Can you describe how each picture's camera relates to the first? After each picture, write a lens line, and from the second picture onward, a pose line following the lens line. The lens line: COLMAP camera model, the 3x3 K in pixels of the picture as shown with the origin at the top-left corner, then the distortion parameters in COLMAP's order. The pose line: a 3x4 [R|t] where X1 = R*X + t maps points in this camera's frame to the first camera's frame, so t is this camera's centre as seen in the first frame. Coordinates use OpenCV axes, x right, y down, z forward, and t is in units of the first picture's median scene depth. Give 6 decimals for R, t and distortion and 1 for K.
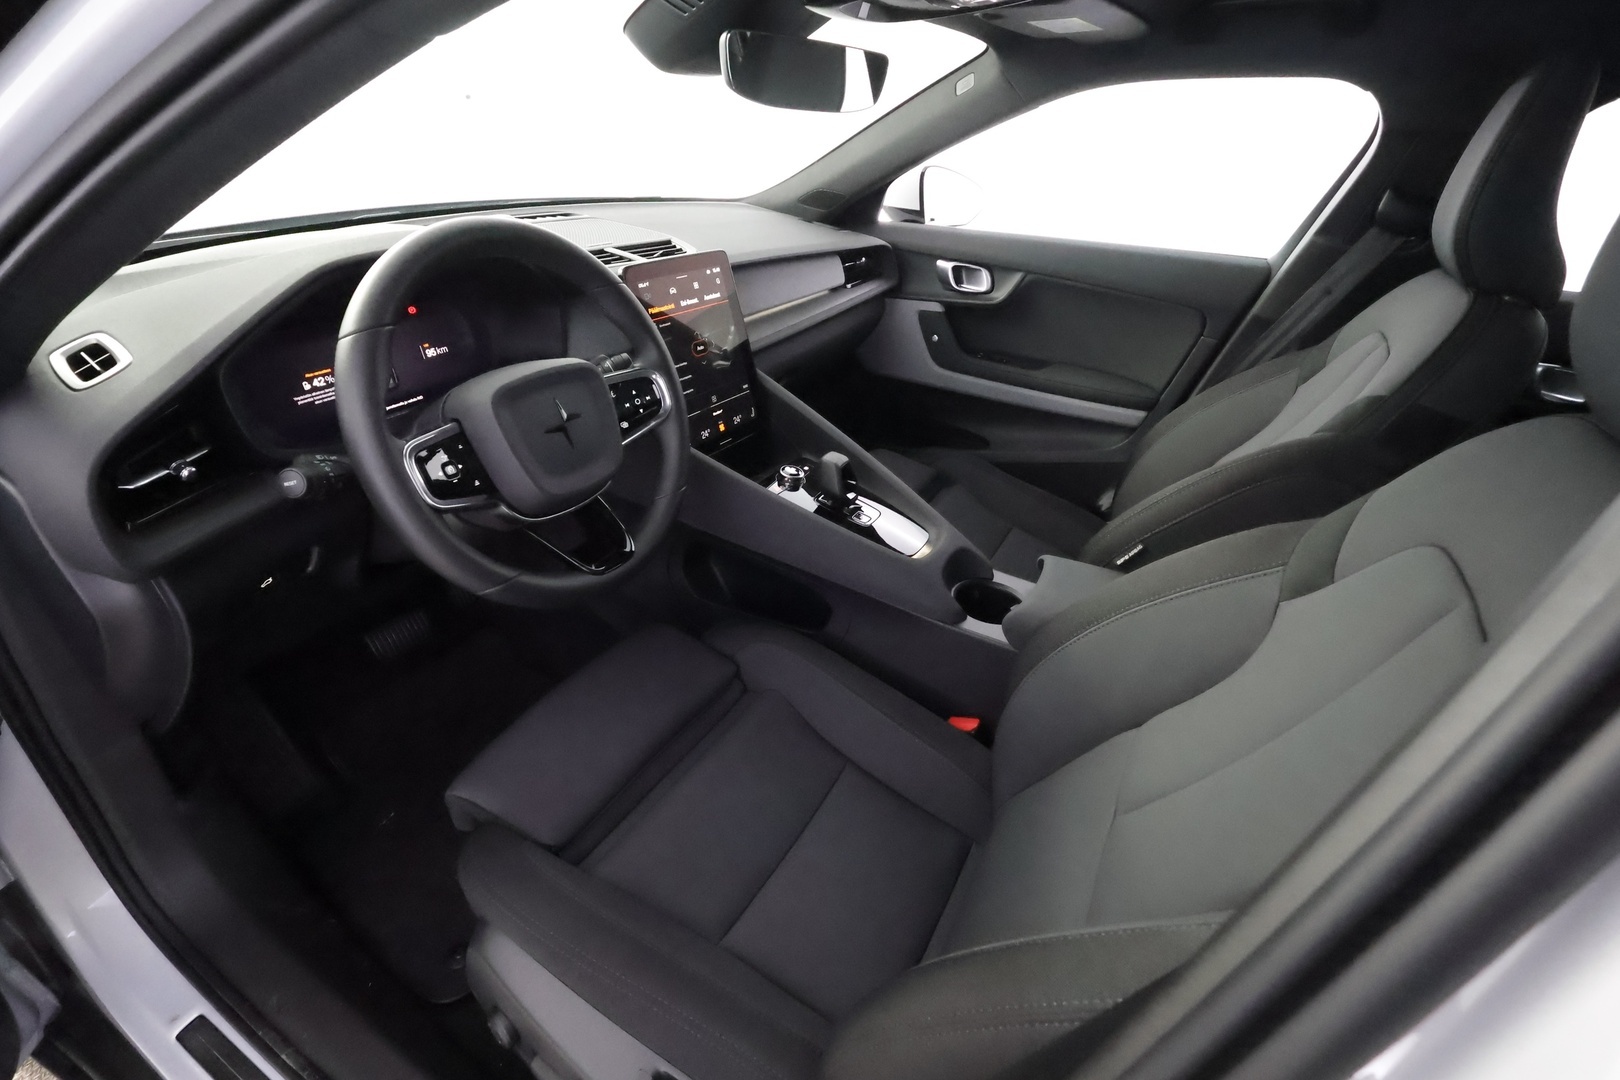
lens RADIAL K [[743.1, 0, 810.0], [0, 743.1, 540.0], [0, 0, 1]] dist [-0.000052, 0.000182]
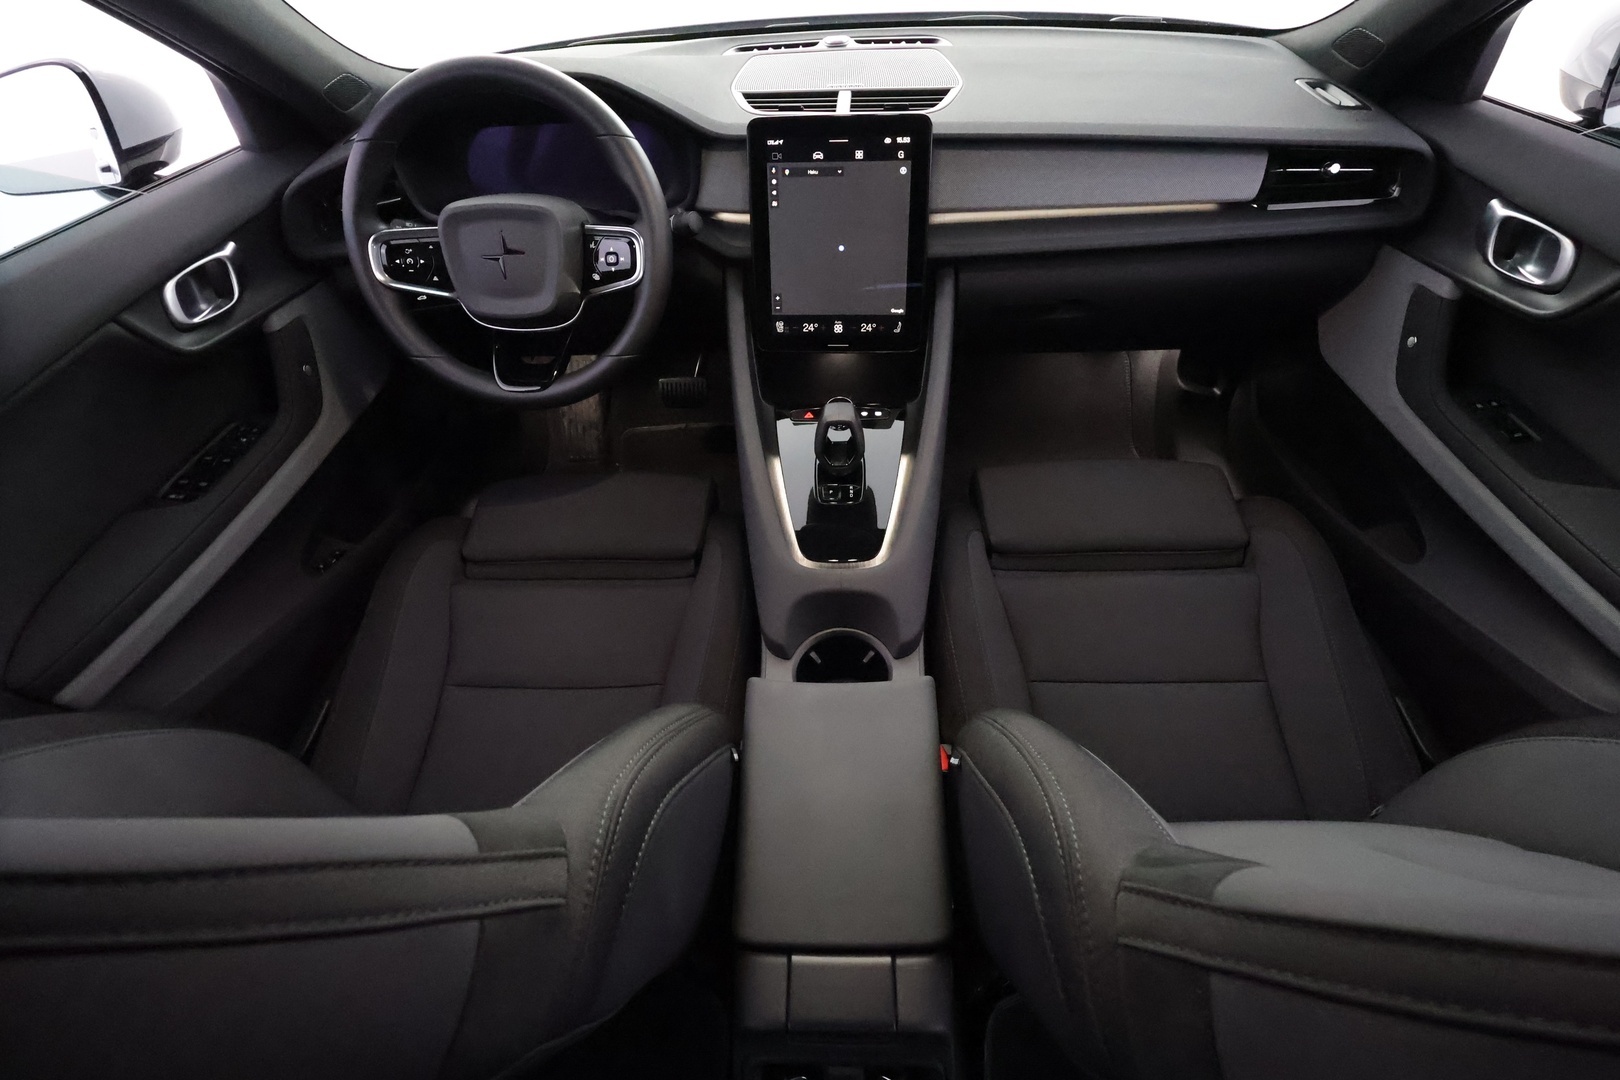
lens RADIAL K [[727.2, 0, 810.0], [0, 727.2, 540.0], [0, 0, 1]] dist [-0.002106, -0.000445]
pose [[0.479846, 0.562380, -0.673406, 0.536239], [-0.388998, 0.824350, 0.411251, -0.261187], [0.786402, 0.064616, 0.614326, 0.418985]]
